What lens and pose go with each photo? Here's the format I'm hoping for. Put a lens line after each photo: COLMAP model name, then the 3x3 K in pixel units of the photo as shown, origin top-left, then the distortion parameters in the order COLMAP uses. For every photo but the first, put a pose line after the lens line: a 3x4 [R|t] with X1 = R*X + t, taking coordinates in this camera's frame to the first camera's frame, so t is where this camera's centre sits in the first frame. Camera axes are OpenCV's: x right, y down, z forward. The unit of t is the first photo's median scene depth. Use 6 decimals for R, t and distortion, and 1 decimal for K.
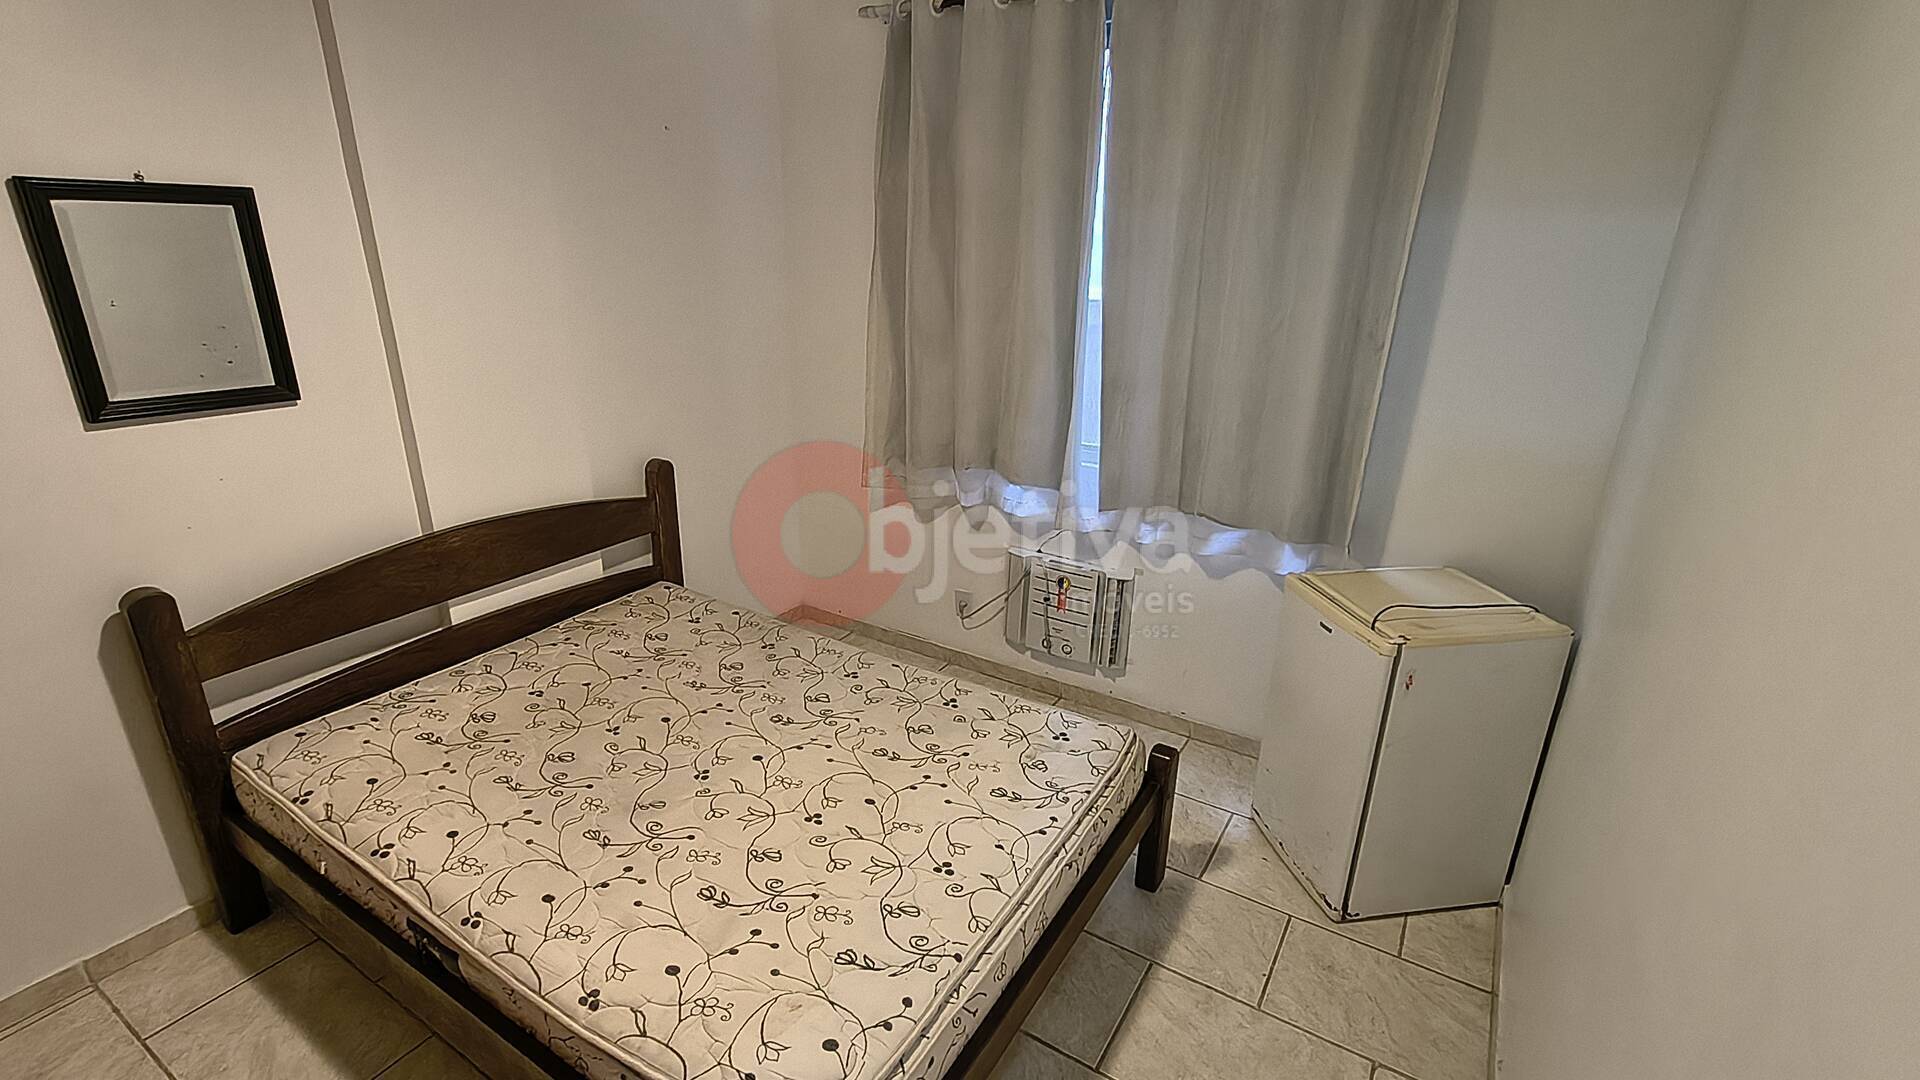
lens RADIAL K [[868.9, 0, 958.1], [0, 868.9, 531.3], [0, 0, 1]] dist [0.001659, 0.001212]
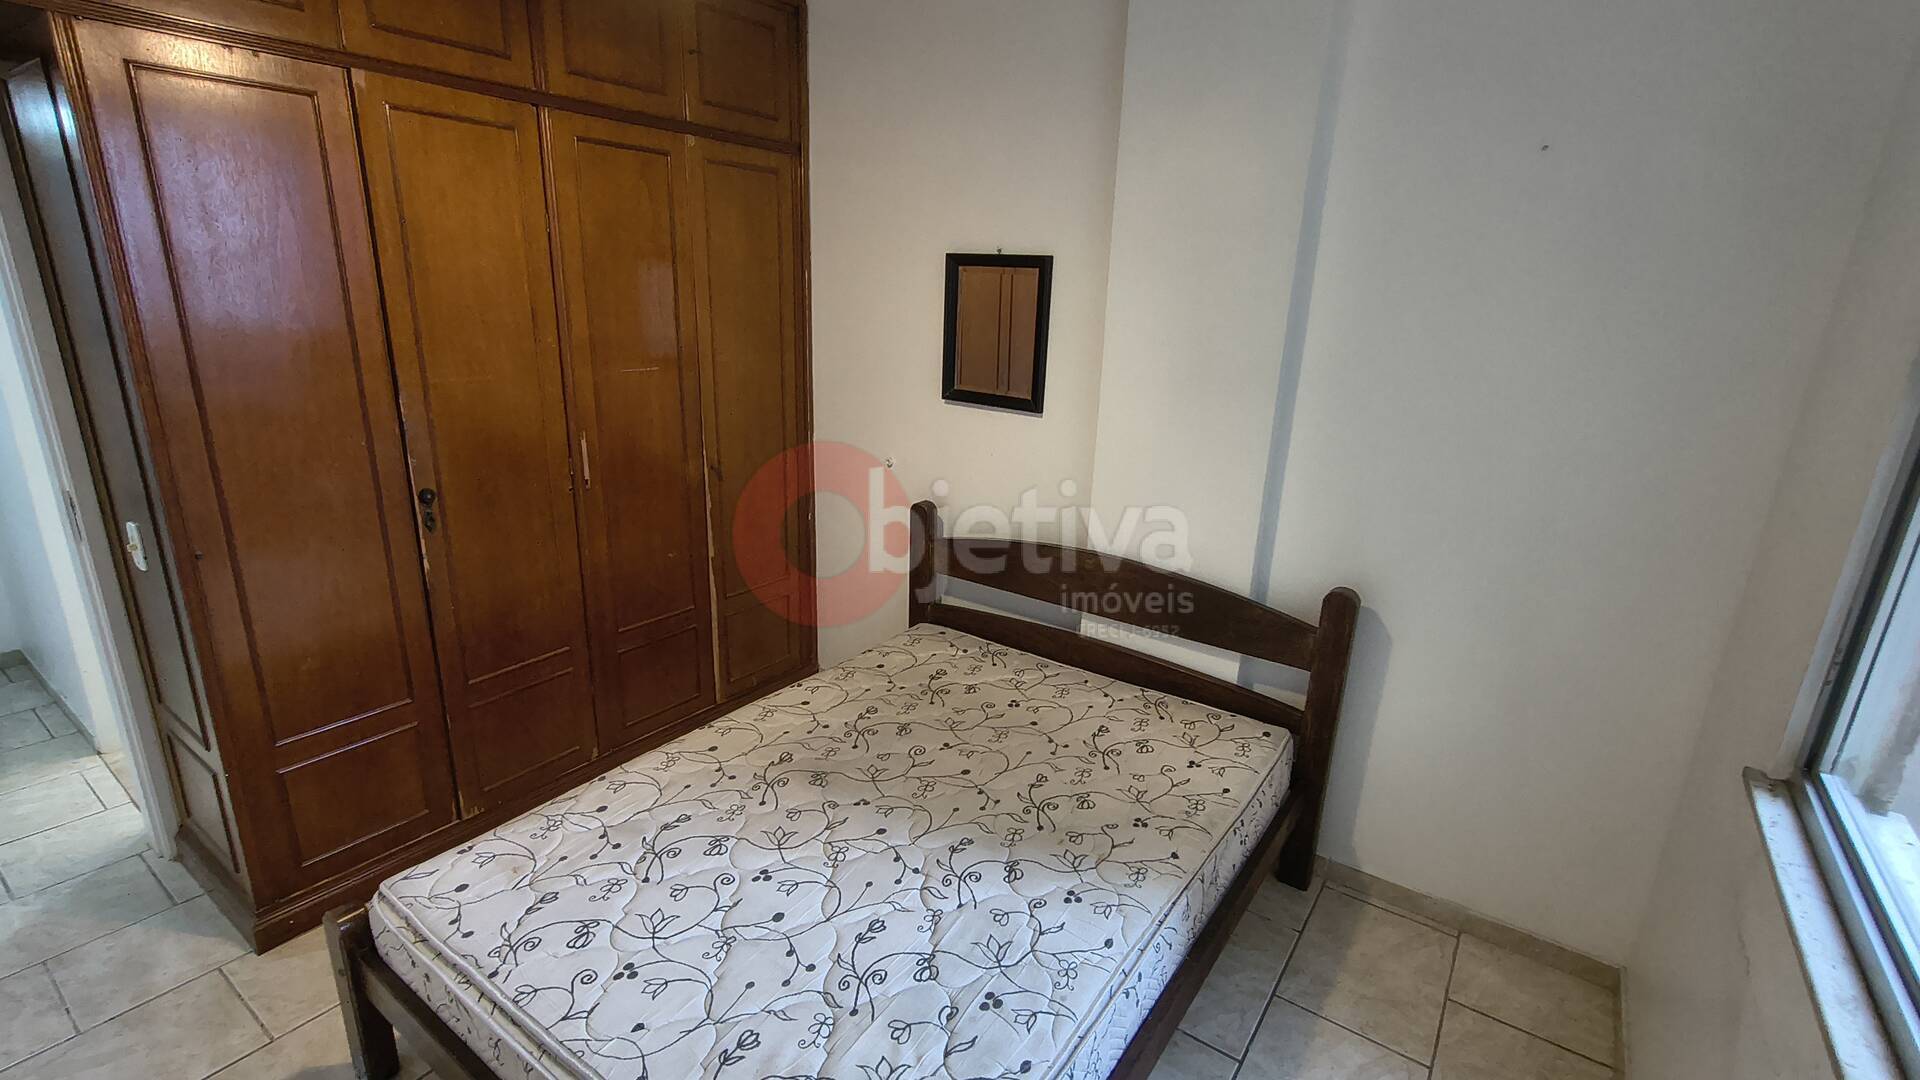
lens RADIAL K [[868.9, 0, 958.1], [0, 868.9, 531.3], [0, 0, 1]] dist [0.001659, 0.001212]
pose [[-0.055423, 0.256089, -0.965063, 0.580688], [-0.362839, 0.895304, 0.258415, -0.296503], [0.930202, 0.364485, 0.043299, 0.925547]]
